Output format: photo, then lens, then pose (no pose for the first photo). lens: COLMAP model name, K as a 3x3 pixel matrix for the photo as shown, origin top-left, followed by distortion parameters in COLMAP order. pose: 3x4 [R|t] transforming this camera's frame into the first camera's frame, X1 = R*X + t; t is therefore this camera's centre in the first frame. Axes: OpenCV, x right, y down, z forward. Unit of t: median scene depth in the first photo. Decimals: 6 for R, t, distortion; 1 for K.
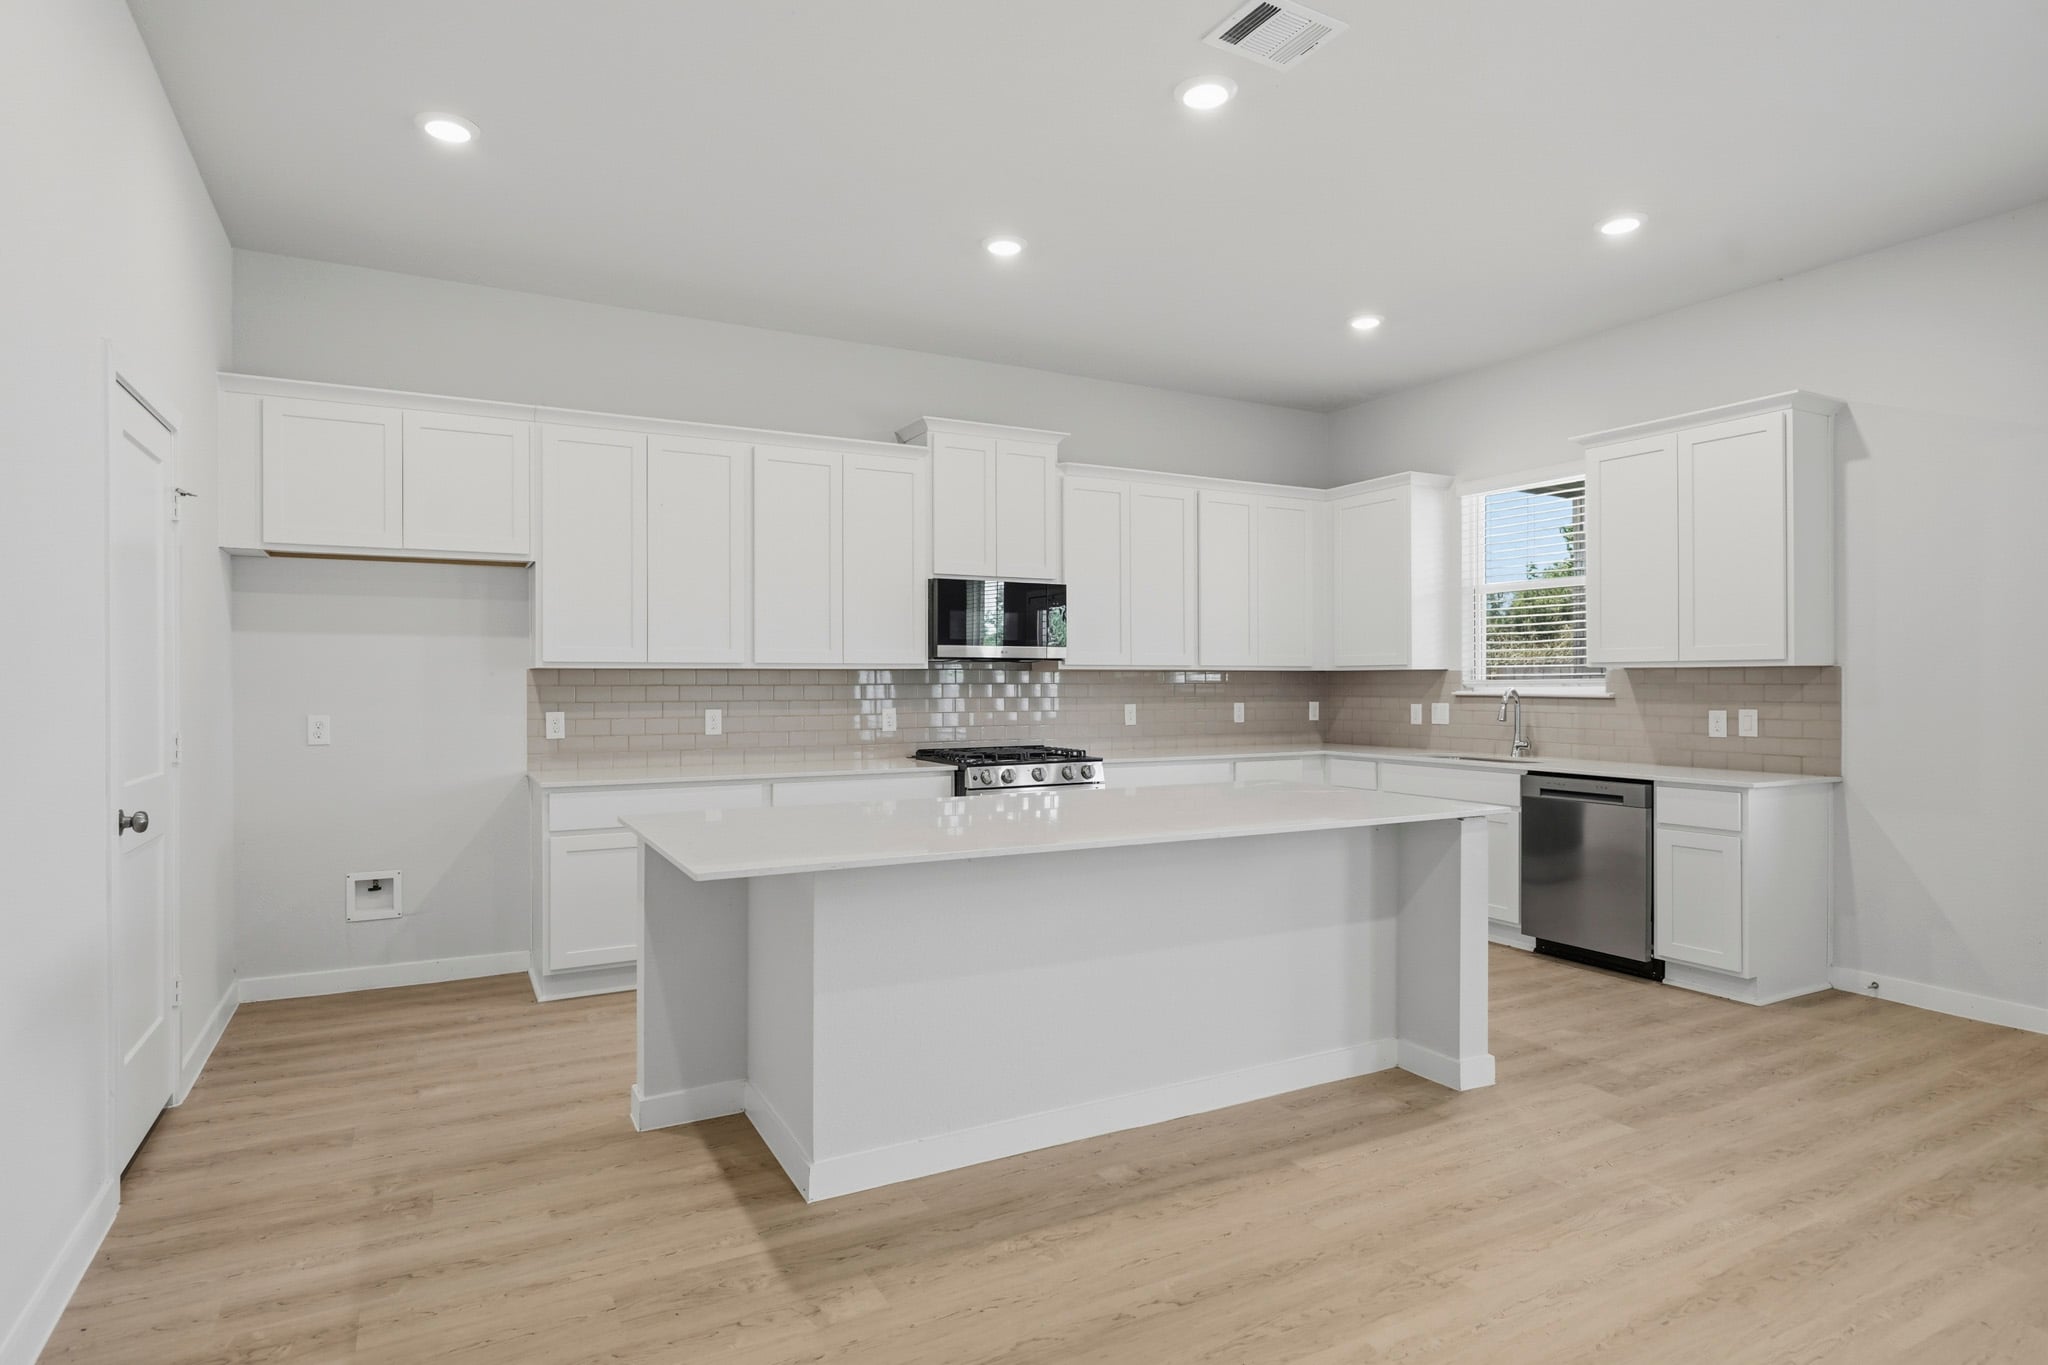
lens RADIAL K [[1092.0, 0, 1019.0], [0, 1092.0, 675.4], [0, 0, 1]] dist [-0.006938, 0.000412]
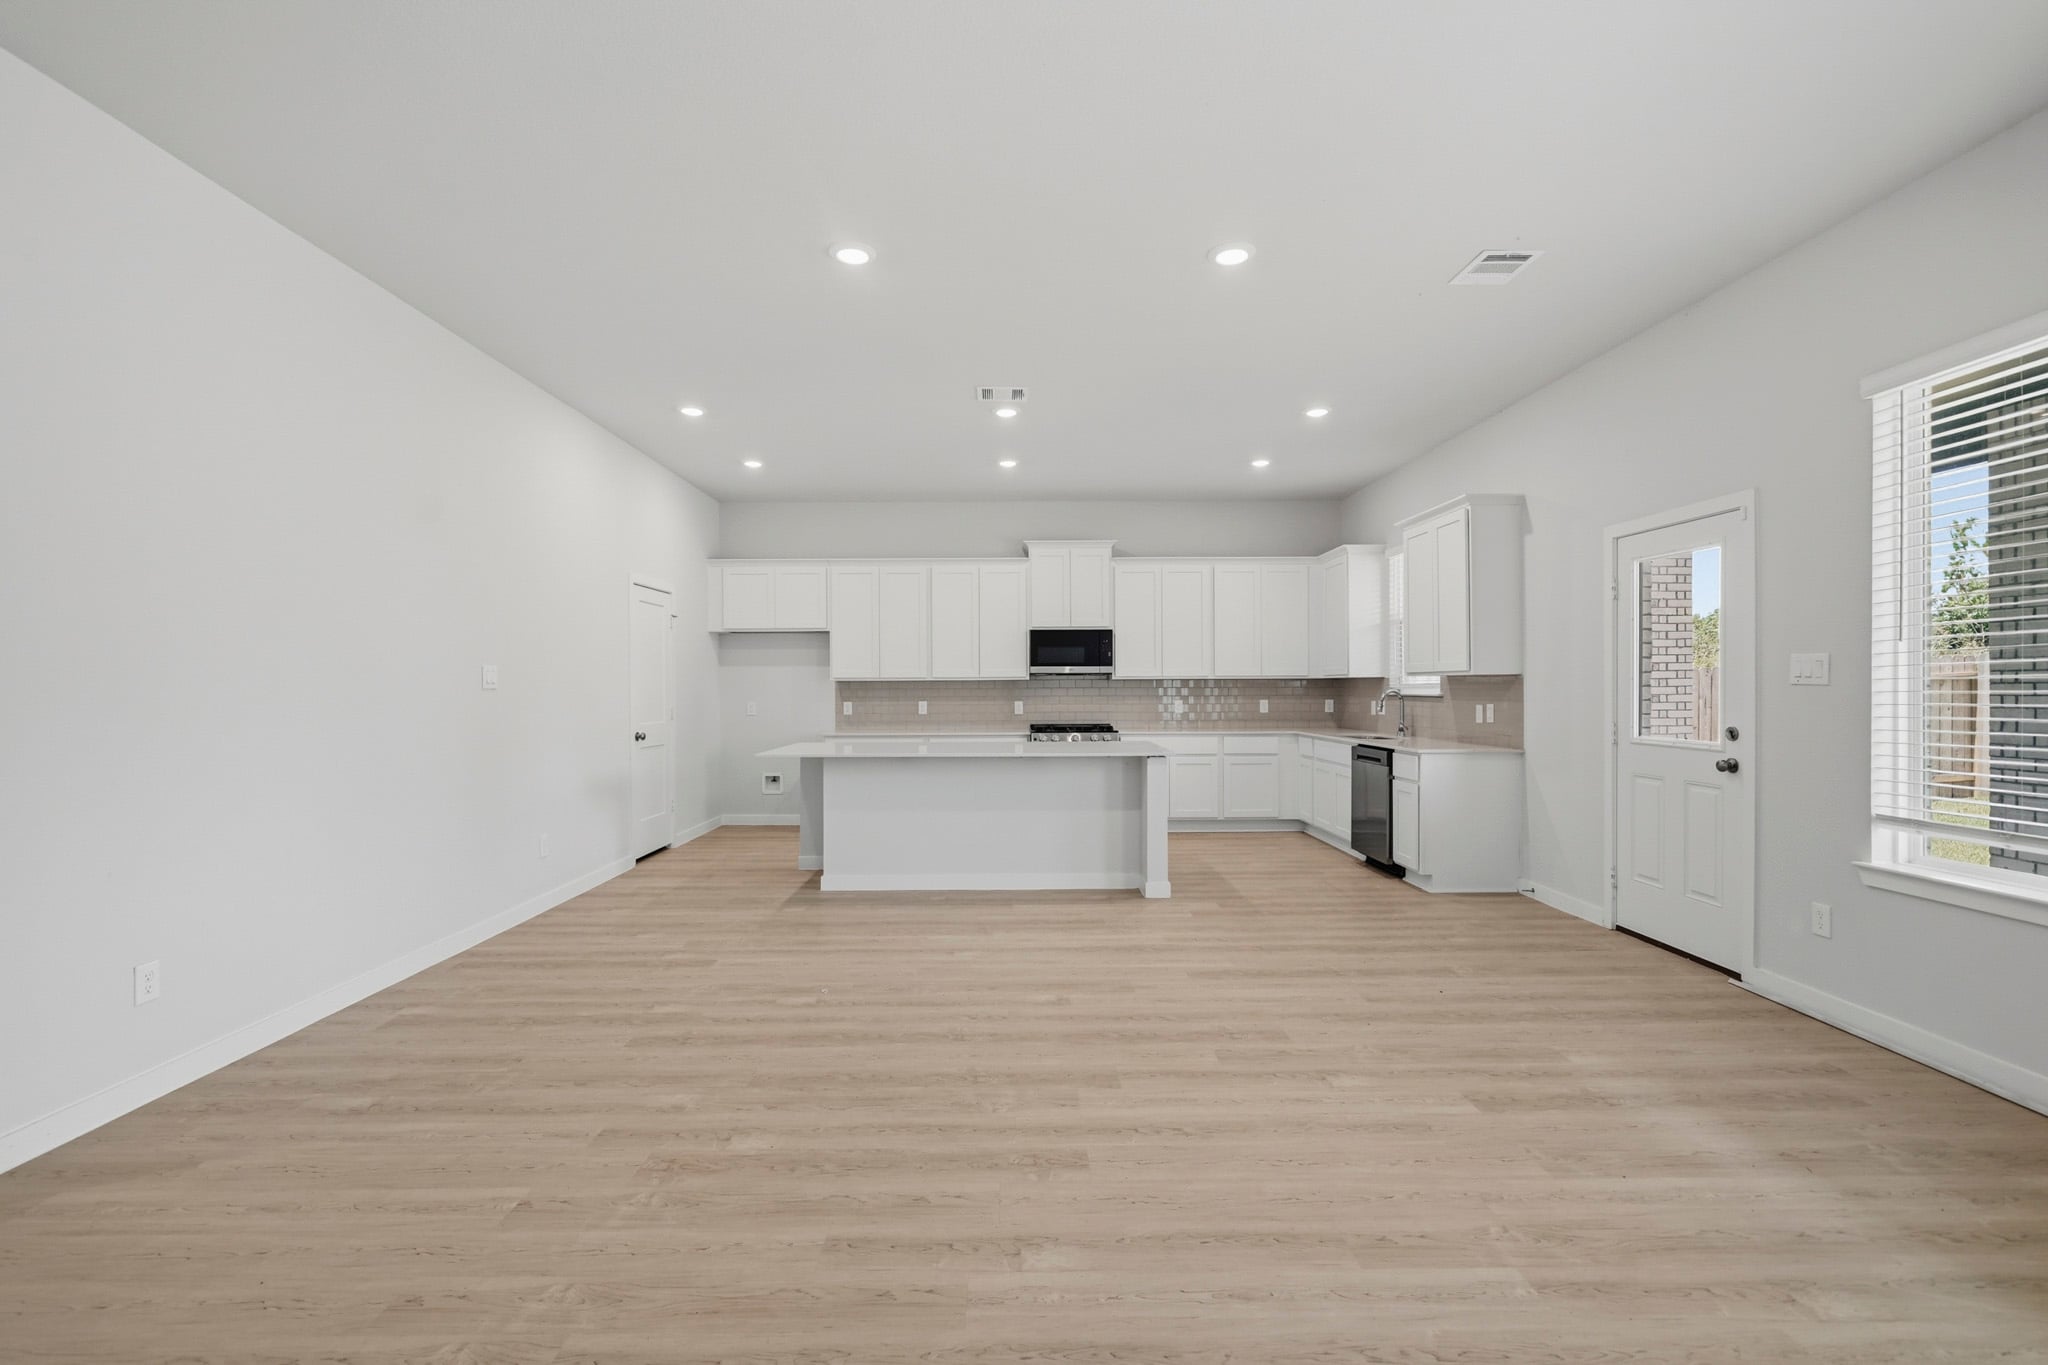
lens RADIAL K [[876.7, 0, 1033.1], [0, 876.7, 689.2], [0, 0, 1]] dist [0.000704, -0.000684]
pose [[0.891817, -0.001765, -0.452393, 0.637533], [0.006276, 0.999944, 0.008471, -0.002836], [0.452352, -0.010394, 0.891779, -0.328561]]
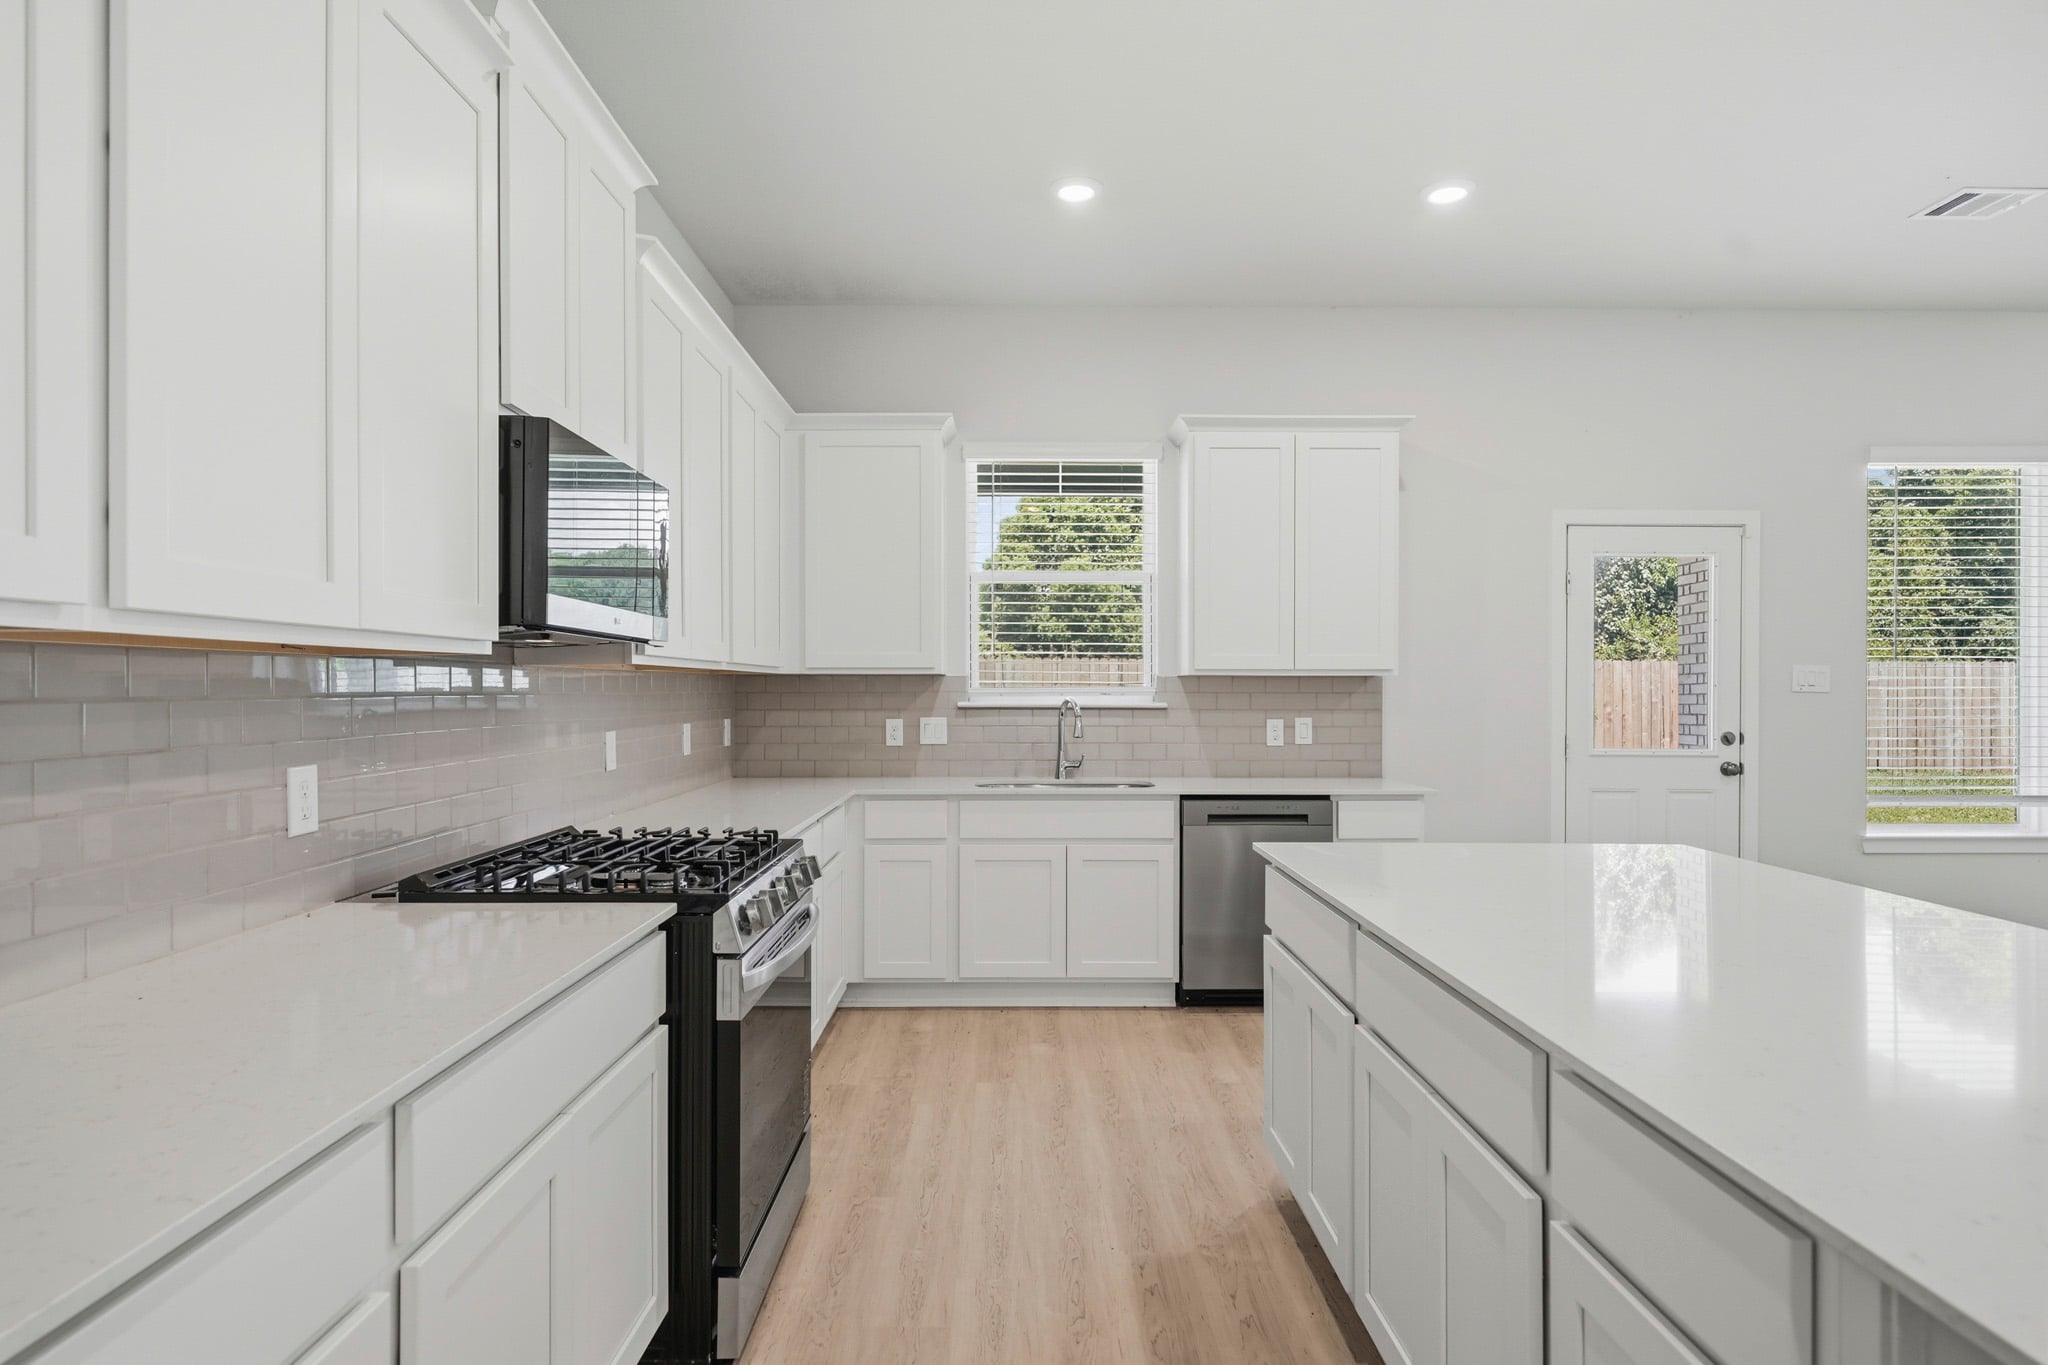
lens RADIAL K [[1112.7, 0, 1033.6], [0, 1112.7, 682.8], [0, 0, 1]] dist [0.005115, 0.000651]
pose [[0.472636, 0.007323, 0.881228, -0.362148], [-0.007386, 0.999963, -0.004348, 0.004736], [-0.881227, -0.004454, 0.472672, 0.708114]]
